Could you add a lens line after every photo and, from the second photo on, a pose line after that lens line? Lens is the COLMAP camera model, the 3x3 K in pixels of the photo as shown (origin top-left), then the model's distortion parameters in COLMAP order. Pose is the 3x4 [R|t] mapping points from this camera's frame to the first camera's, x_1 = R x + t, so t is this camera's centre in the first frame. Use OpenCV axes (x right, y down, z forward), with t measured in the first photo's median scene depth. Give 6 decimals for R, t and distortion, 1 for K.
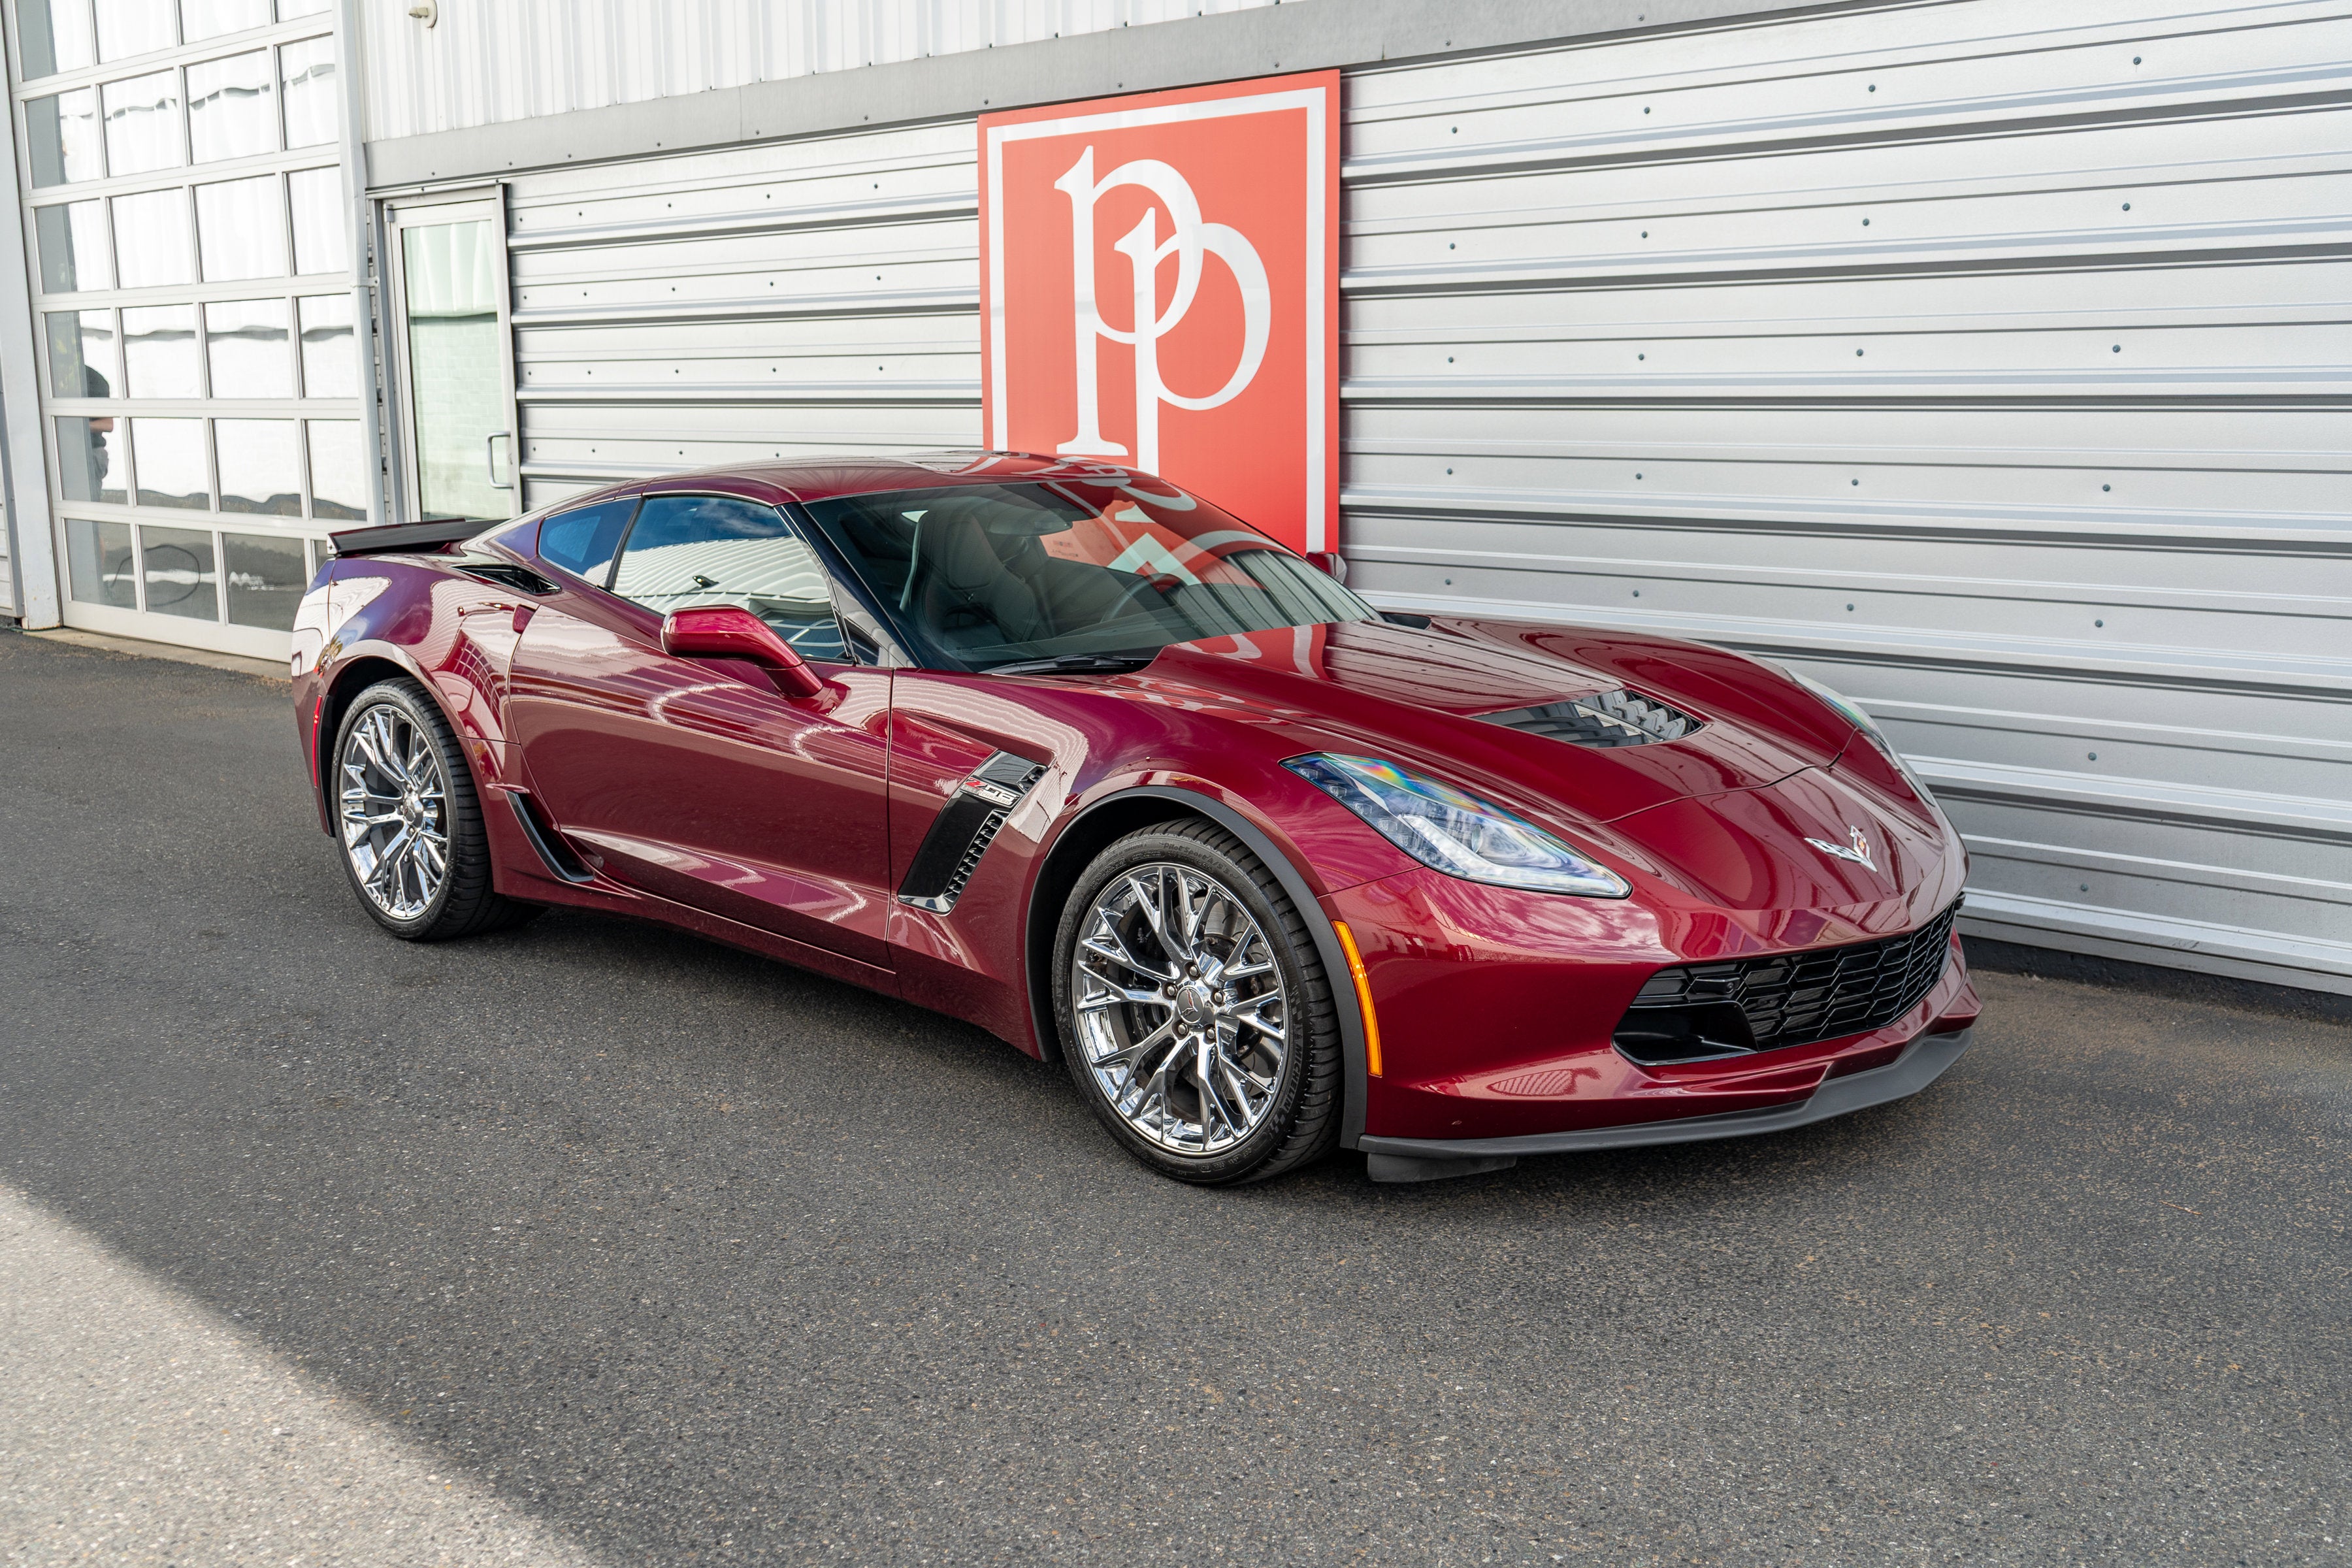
lens RADIAL K [[2317.2, 0, 1155.3], [0, 2317.2, 844.1], [0, 0, 1]] dist [0.018150, 0.000000]
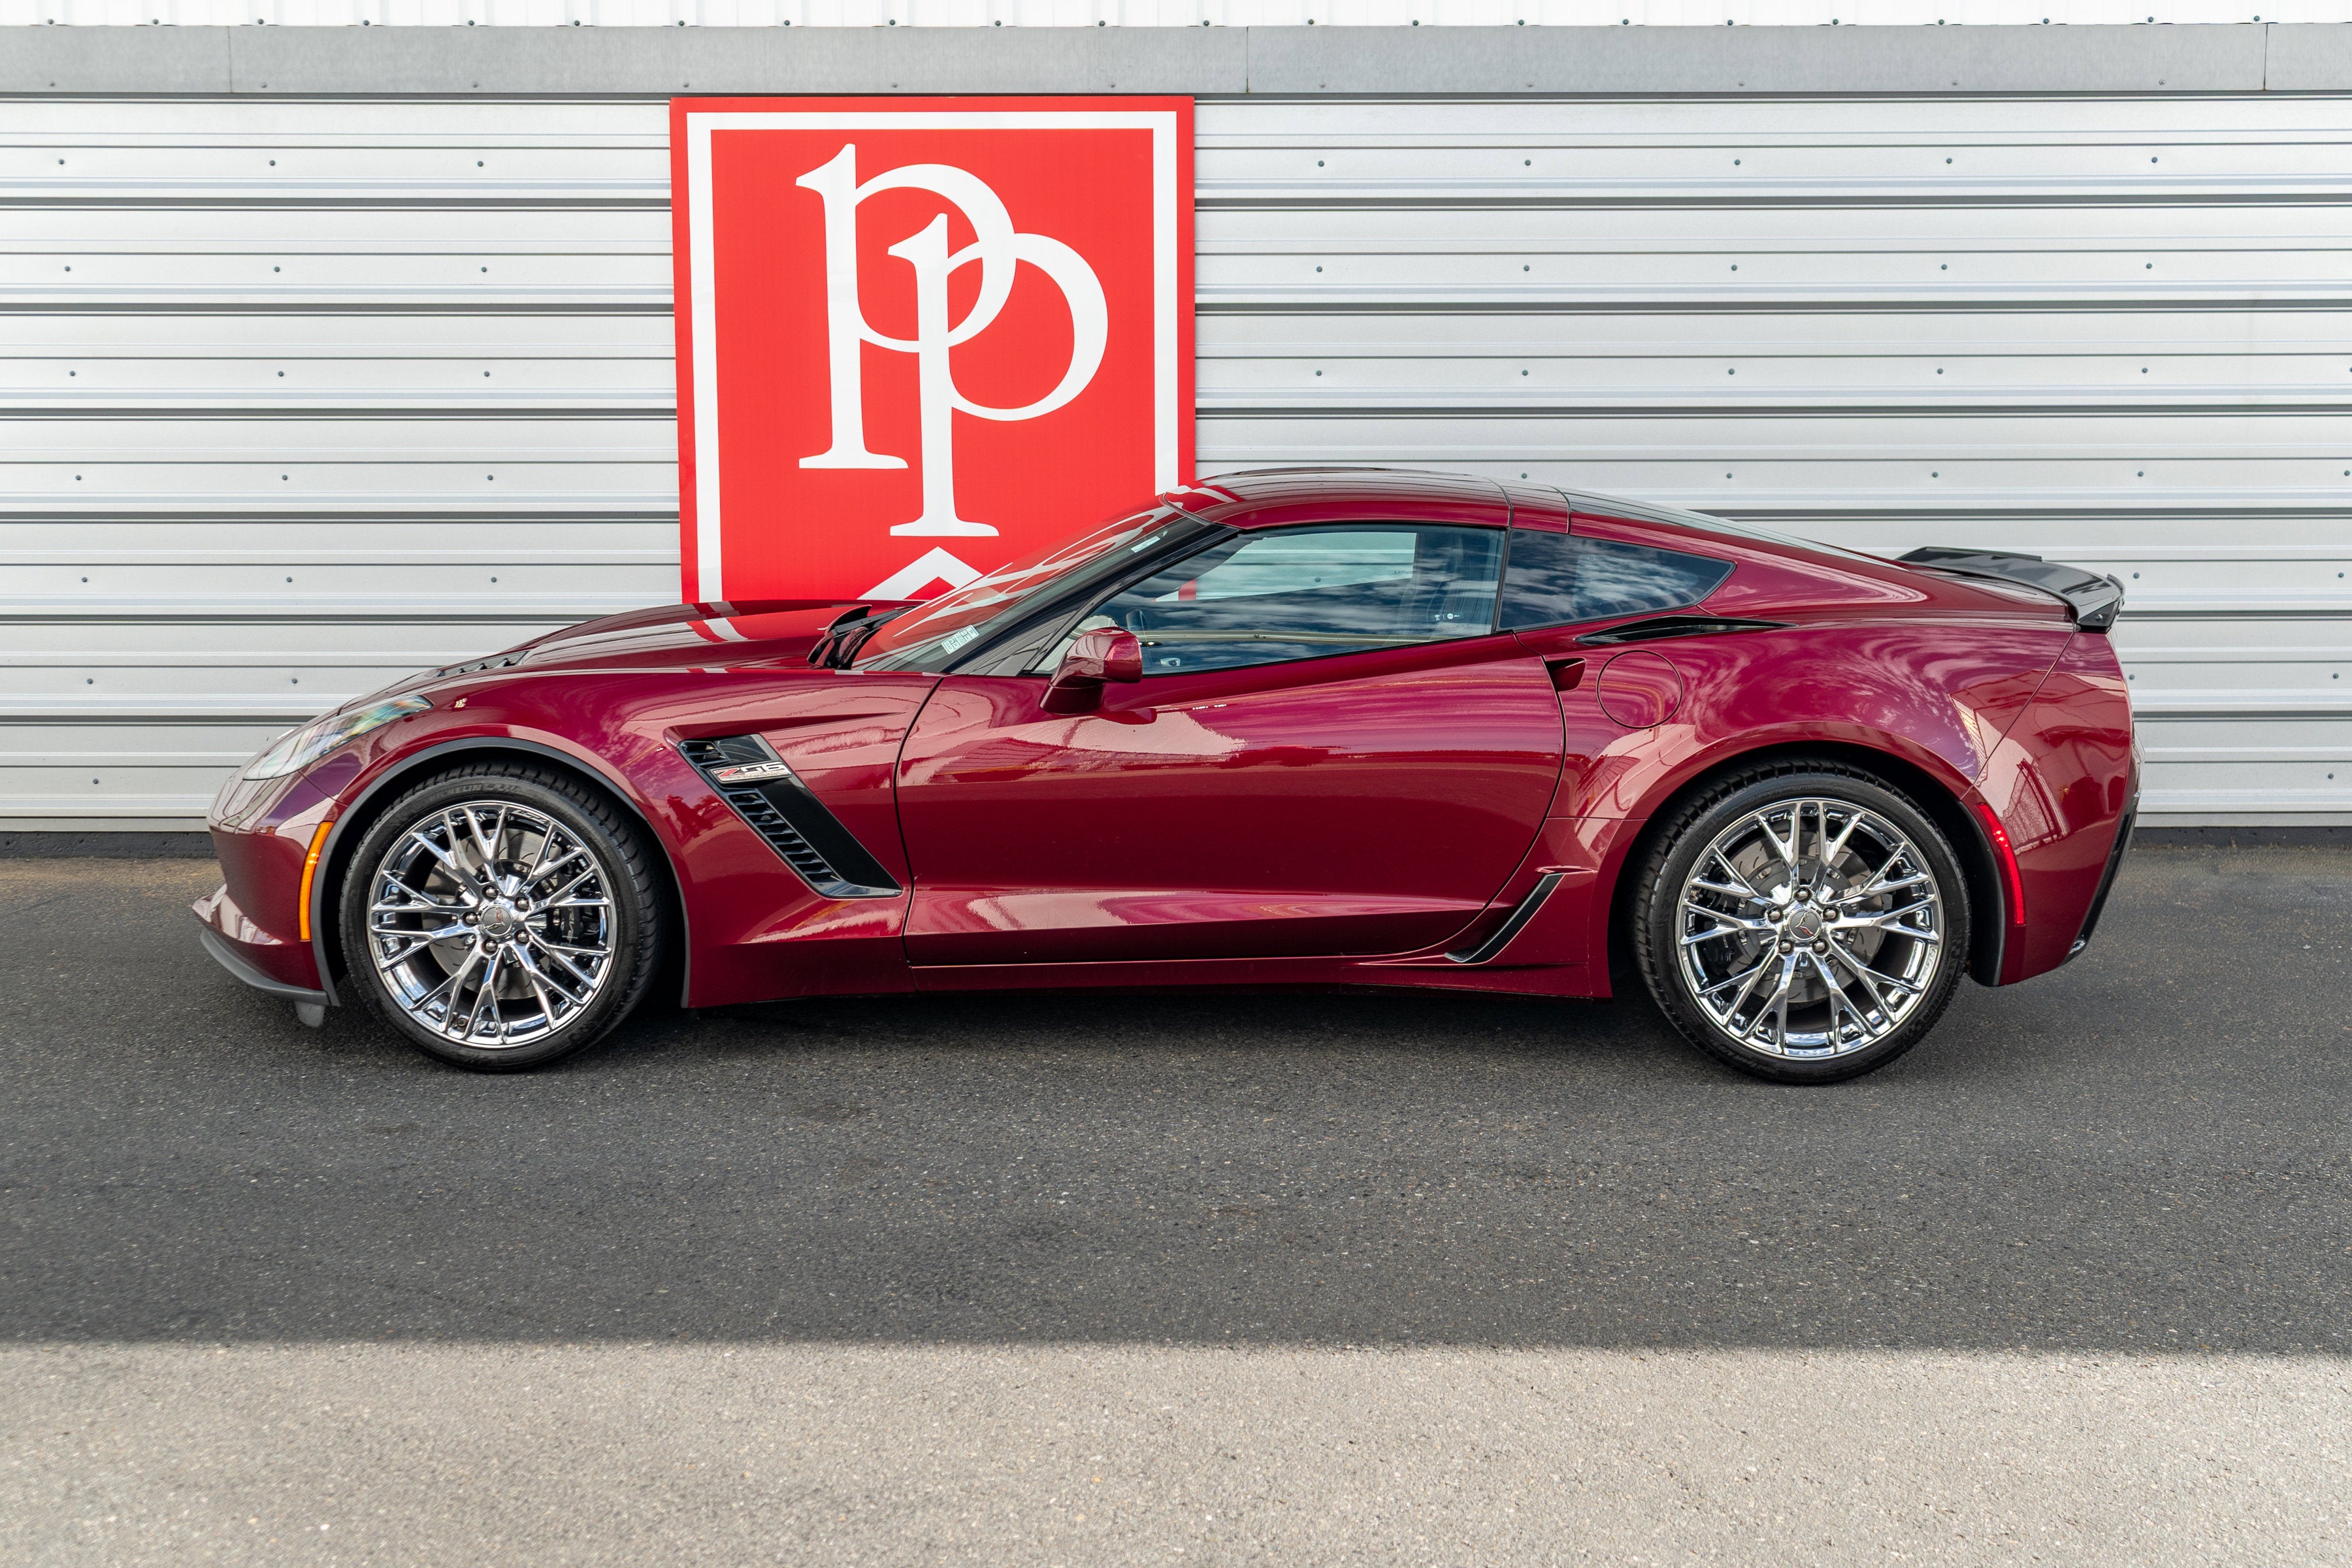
lens RADIAL K [[2317.2, 0, 1175.8], [0, 2317.2, 797.6], [0, 0, 1]] dist [0.018150, 0.000000]
pose [[0.724077, -0.119416, 0.679303, -0.778859], [0.130868, 0.990793, 0.034679, -0.066115], [-0.677190, 0.063789, 0.733038, 0.296613]]
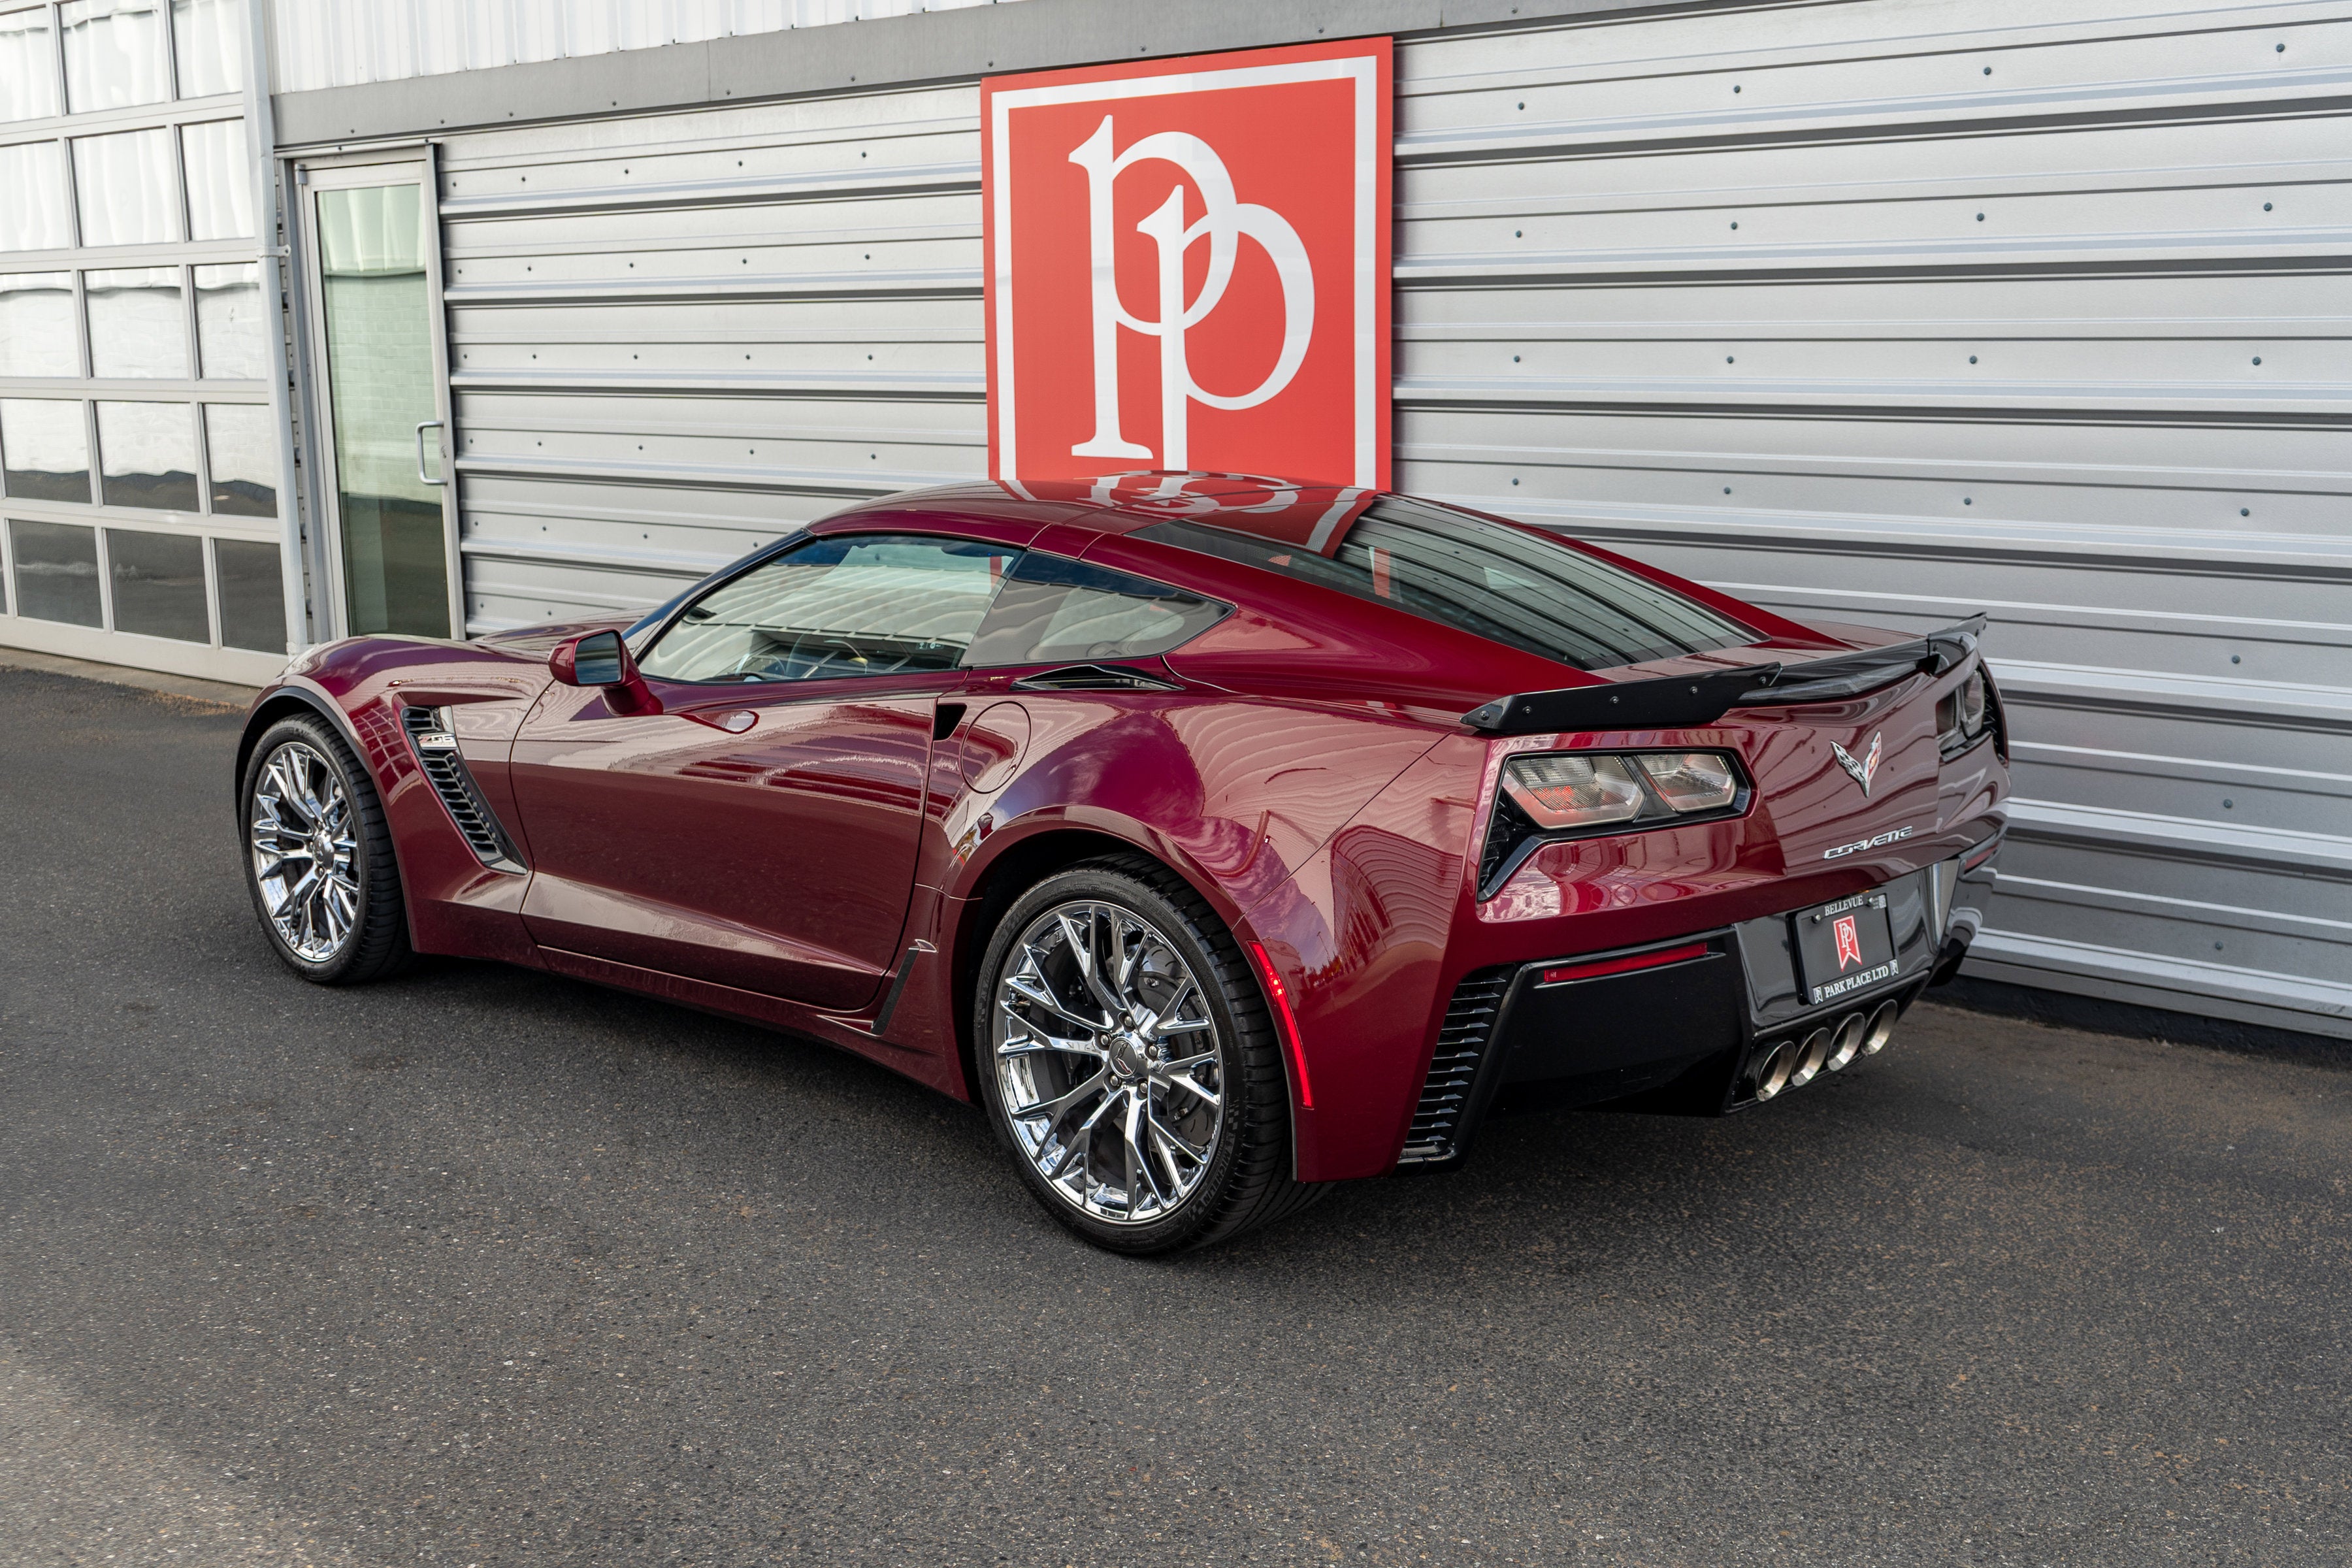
lens RADIAL K [[2554.6, 0, 1232.0], [0, 2554.6, 882.4], [0, 0, 1]] dist [0.019501, 0.000000]
pose [[0.999046, -0.007394, 0.043038, -0.032495], [0.006740, 0.999860, 0.015321, -0.023336], [-0.043145, -0.015017, 0.998956, 0.003044]]
